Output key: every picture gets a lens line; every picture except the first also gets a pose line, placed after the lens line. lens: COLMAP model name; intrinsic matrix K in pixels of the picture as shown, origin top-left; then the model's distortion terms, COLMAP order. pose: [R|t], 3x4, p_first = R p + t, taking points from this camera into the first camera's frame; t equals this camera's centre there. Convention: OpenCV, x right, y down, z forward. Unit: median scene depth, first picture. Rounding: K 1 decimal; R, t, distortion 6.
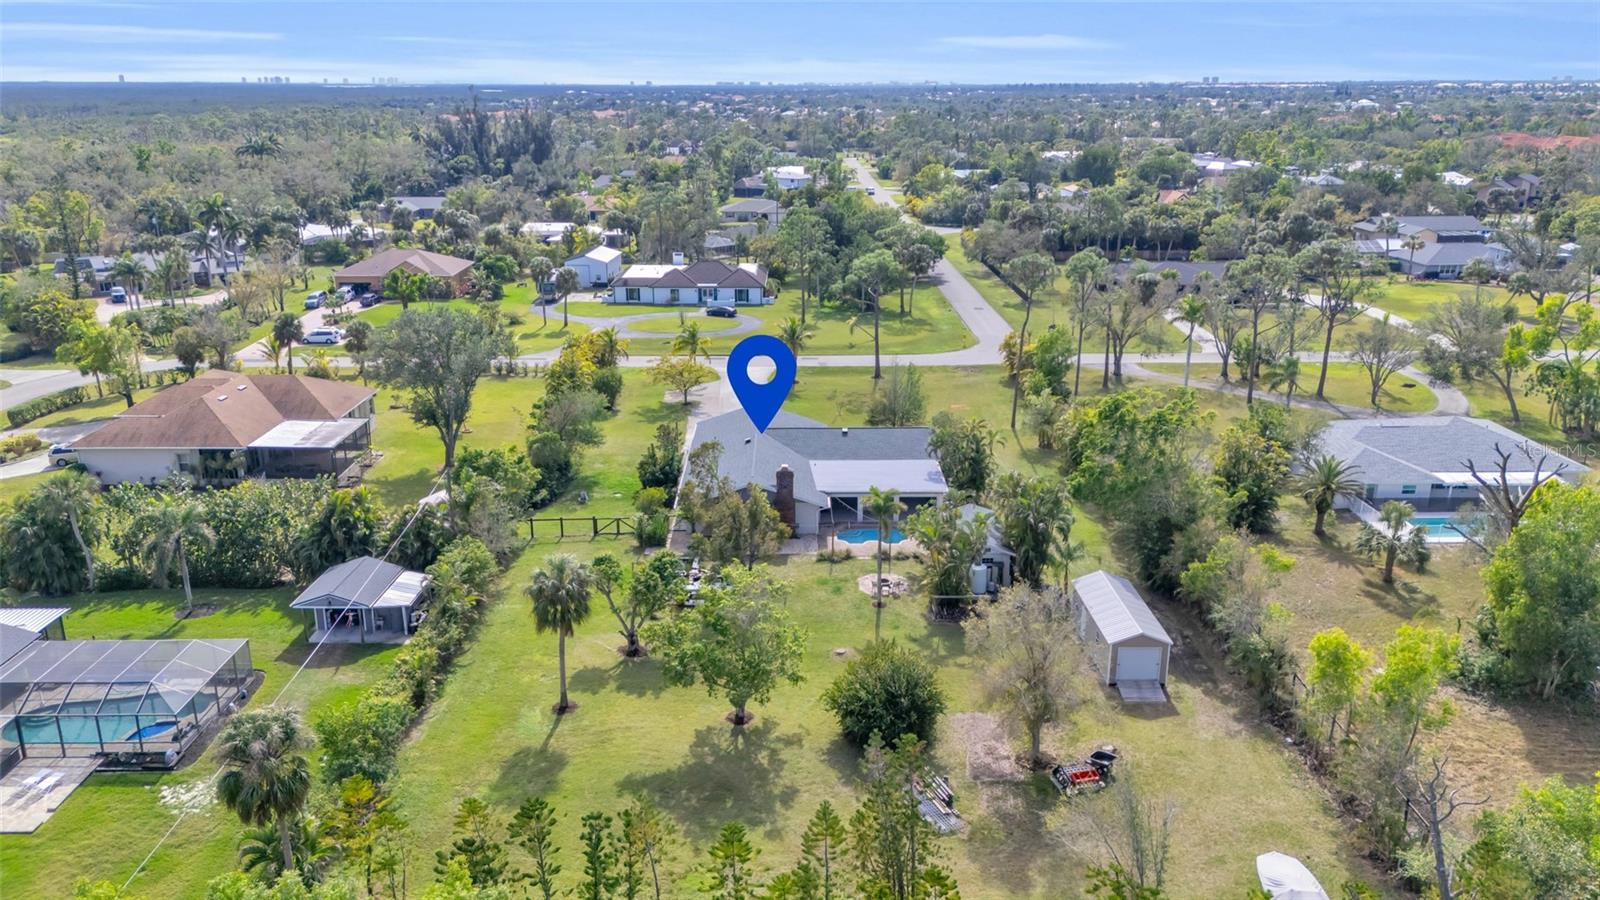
lens RADIAL K [[1165.2, 0, 800.0], [0, 1165.2, 450.0], [0, 0, 1]] dist [0.090935, -0.133096]
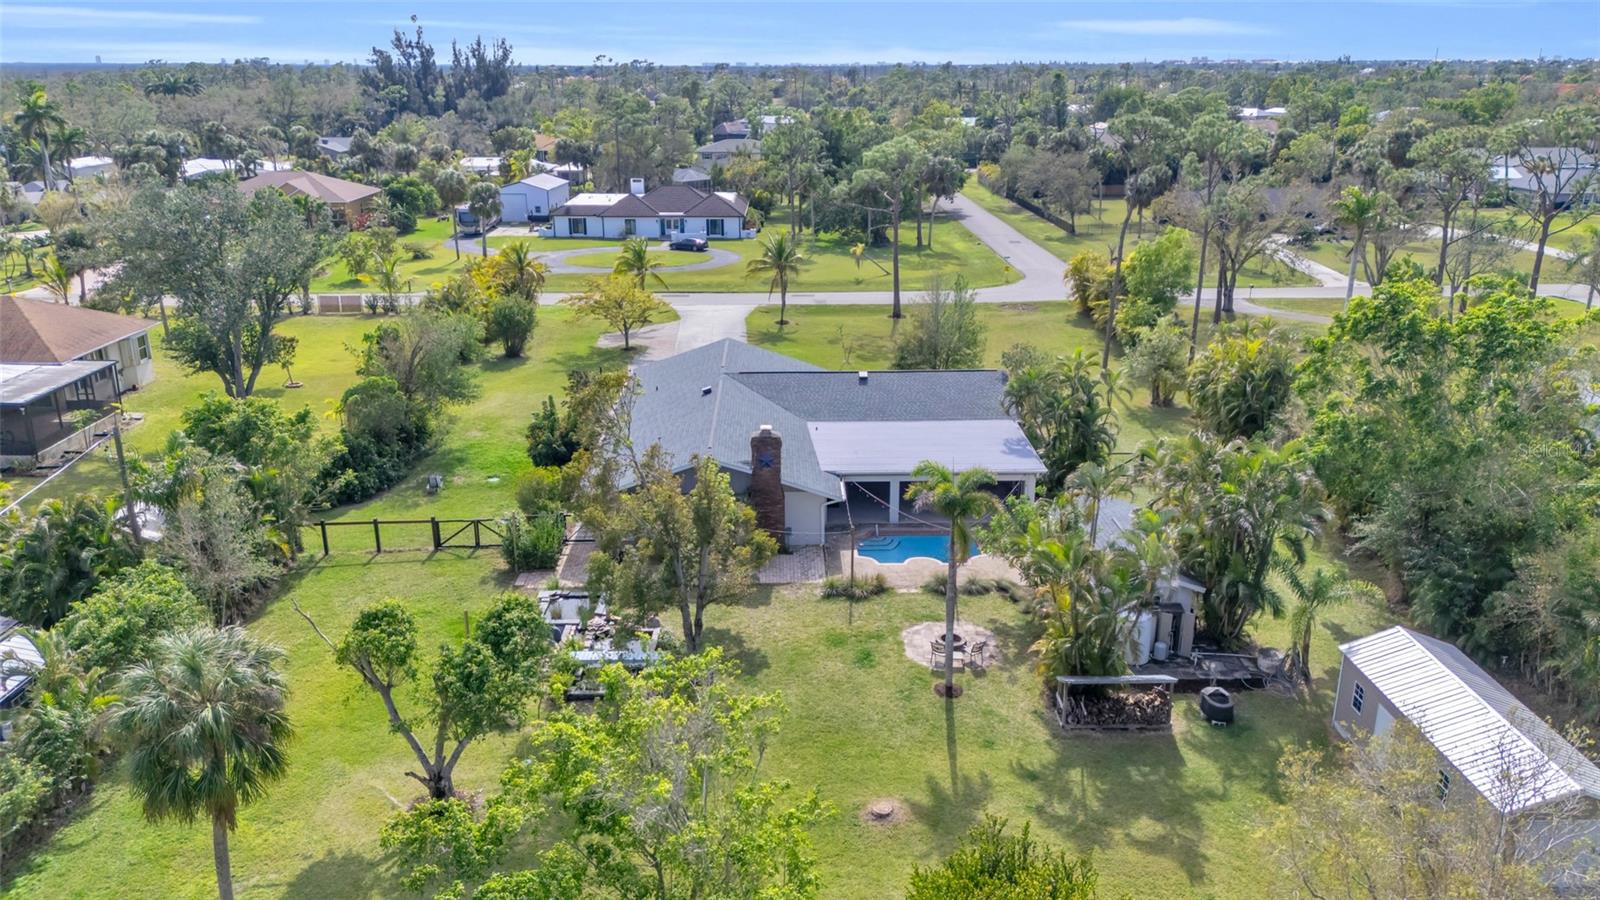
lens RADIAL K [[1165.2, 0, 800.0], [0, 1165.2, 450.0], [0, 0, 1]] dist [0.090935, -0.133096]
pose [[0.999941, -0.003866, 0.010161, -0.001981], [0.003726, 0.999899, 0.013738, 0.015404], [-0.010213, -0.013699, 0.999854, 0.390137]]
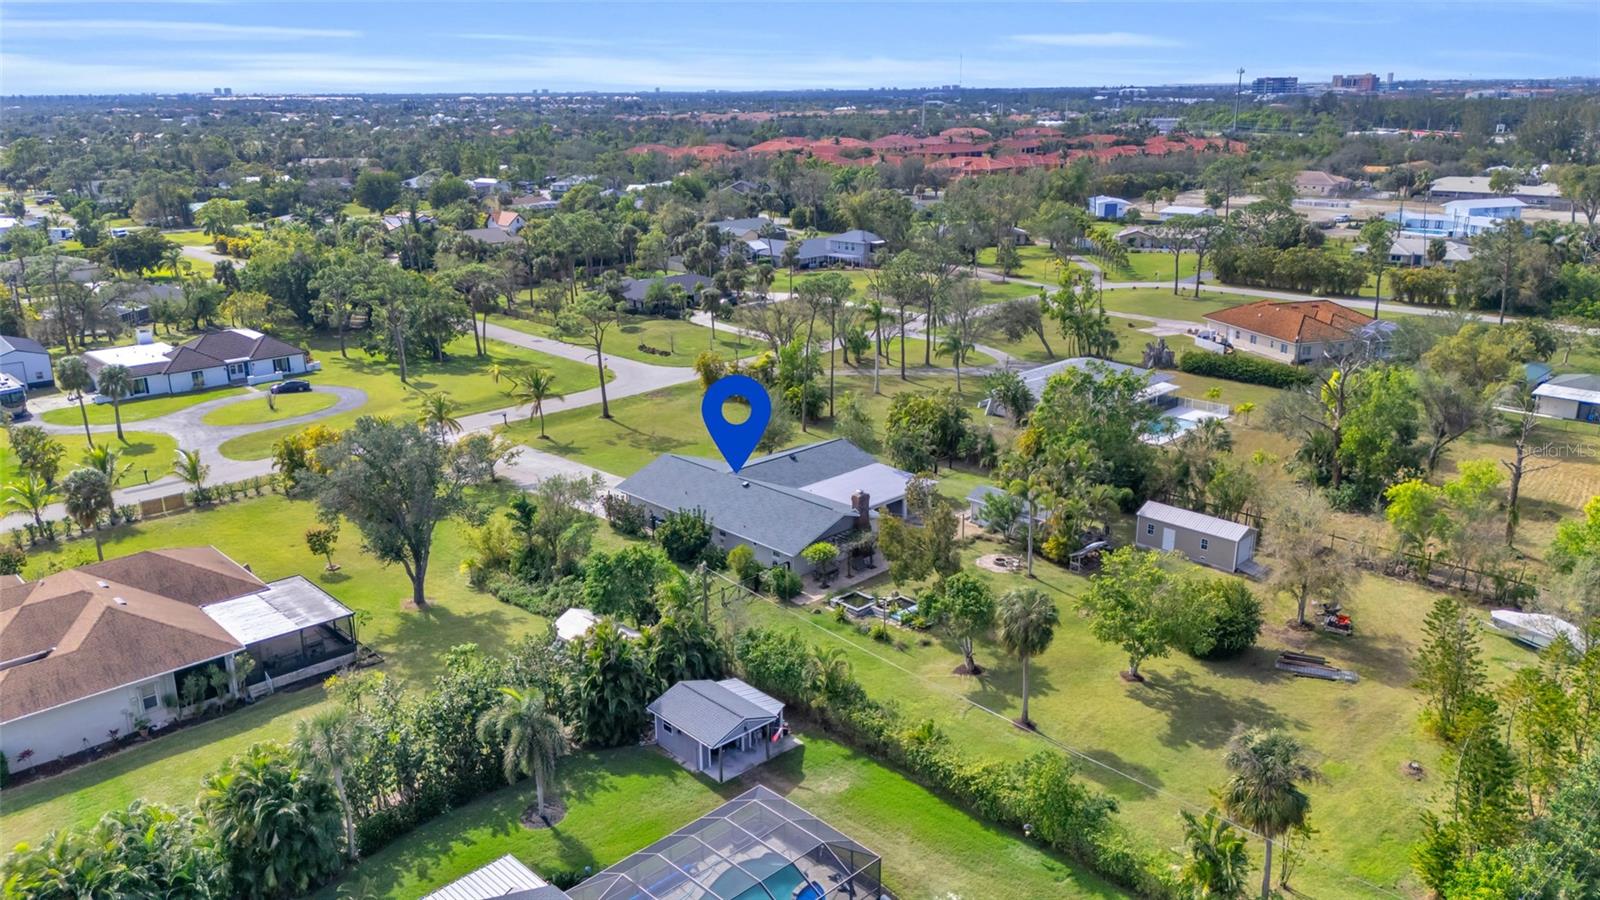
lens RADIAL K [[1165.2, 0, 800.0], [0, 1165.2, 450.0], [0, 0, 1]] dist [0.090935, -0.133096]
pose [[0.726999, -0.211412, 0.653282, -0.672968], [0.217439, 0.973339, 0.073012, -0.100388], [-0.651301, 0.088969, 0.753586, 0.202359]]
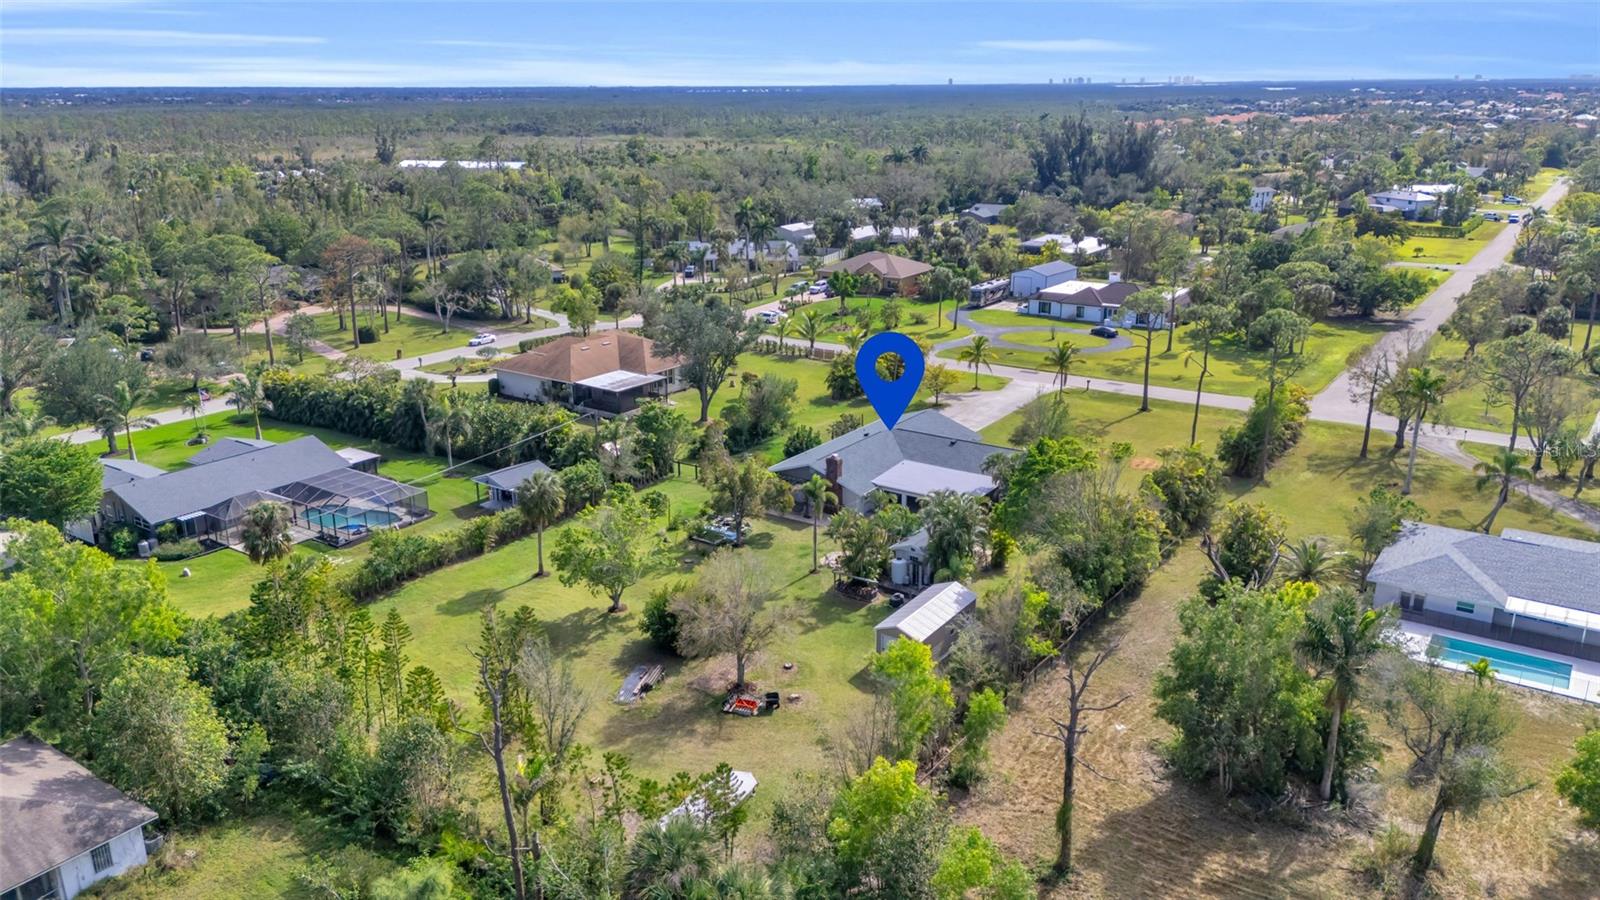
lens RADIAL K [[1165.2, 0, 800.0], [0, 1165.2, 450.0], [0, 0, 1]] dist [0.090935, -0.133096]
pose [[0.809154, 0.169514, -0.562614, 0.585735], [-0.168589, 0.984202, 0.054073, -0.046642], [0.562892, 0.051097, 0.824950, -0.024633]]
